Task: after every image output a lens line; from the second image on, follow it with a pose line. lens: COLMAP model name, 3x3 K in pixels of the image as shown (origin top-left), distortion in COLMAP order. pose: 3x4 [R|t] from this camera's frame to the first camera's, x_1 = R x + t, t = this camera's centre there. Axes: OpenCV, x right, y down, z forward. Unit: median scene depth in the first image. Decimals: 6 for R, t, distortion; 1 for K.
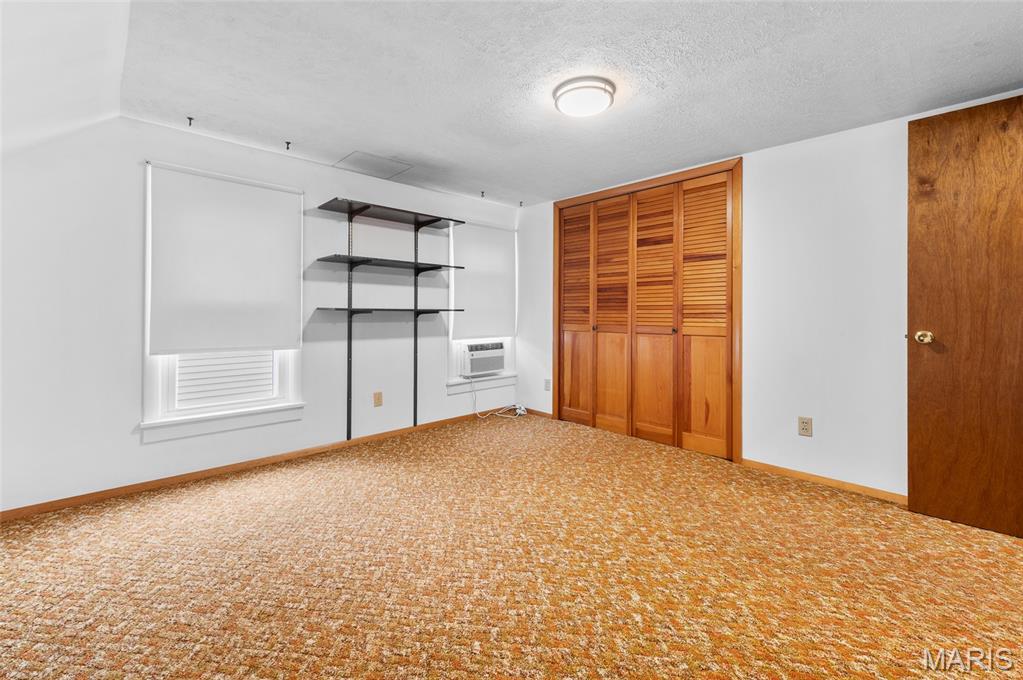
lens RADIAL K [[422.9, 0, 506.9], [0, 422.9, 313.2], [0, 0, 1]] dist [0.011047, -0.000147]
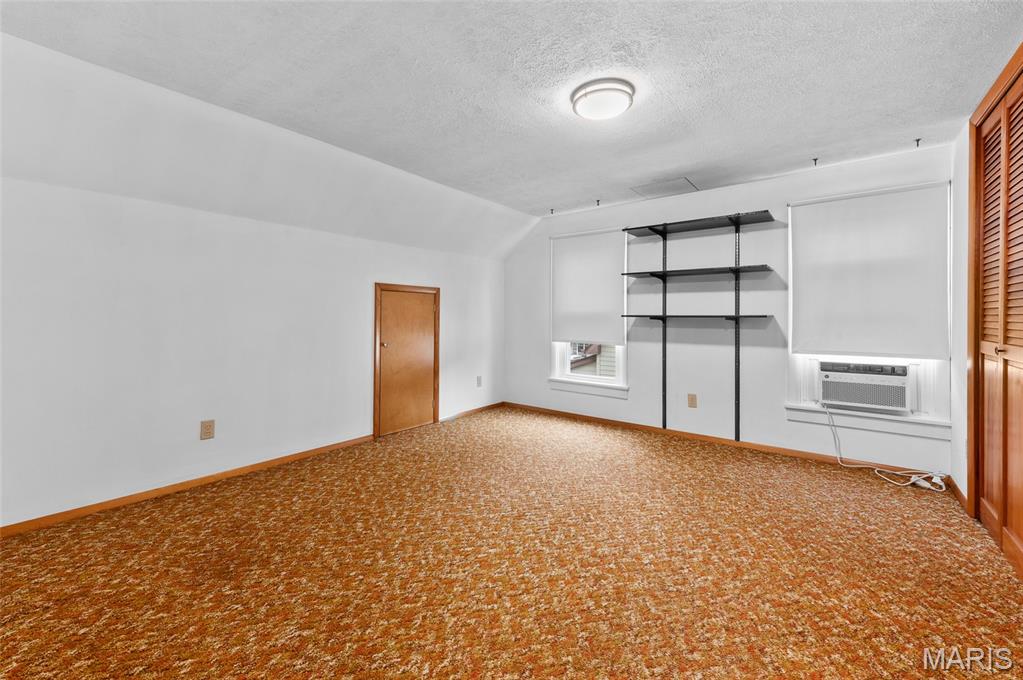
lens RADIAL K [[422.9, 0, 506.9], [0, 422.9, 313.2], [0, 0, 1]] dist [0.011047, -0.000147]
pose [[0.140557, -0.012734, -0.989991, 0.782620], [-0.007413, 0.999876, -0.013913, 0.002668], [0.990045, 0.009295, 0.140445, 0.444979]]
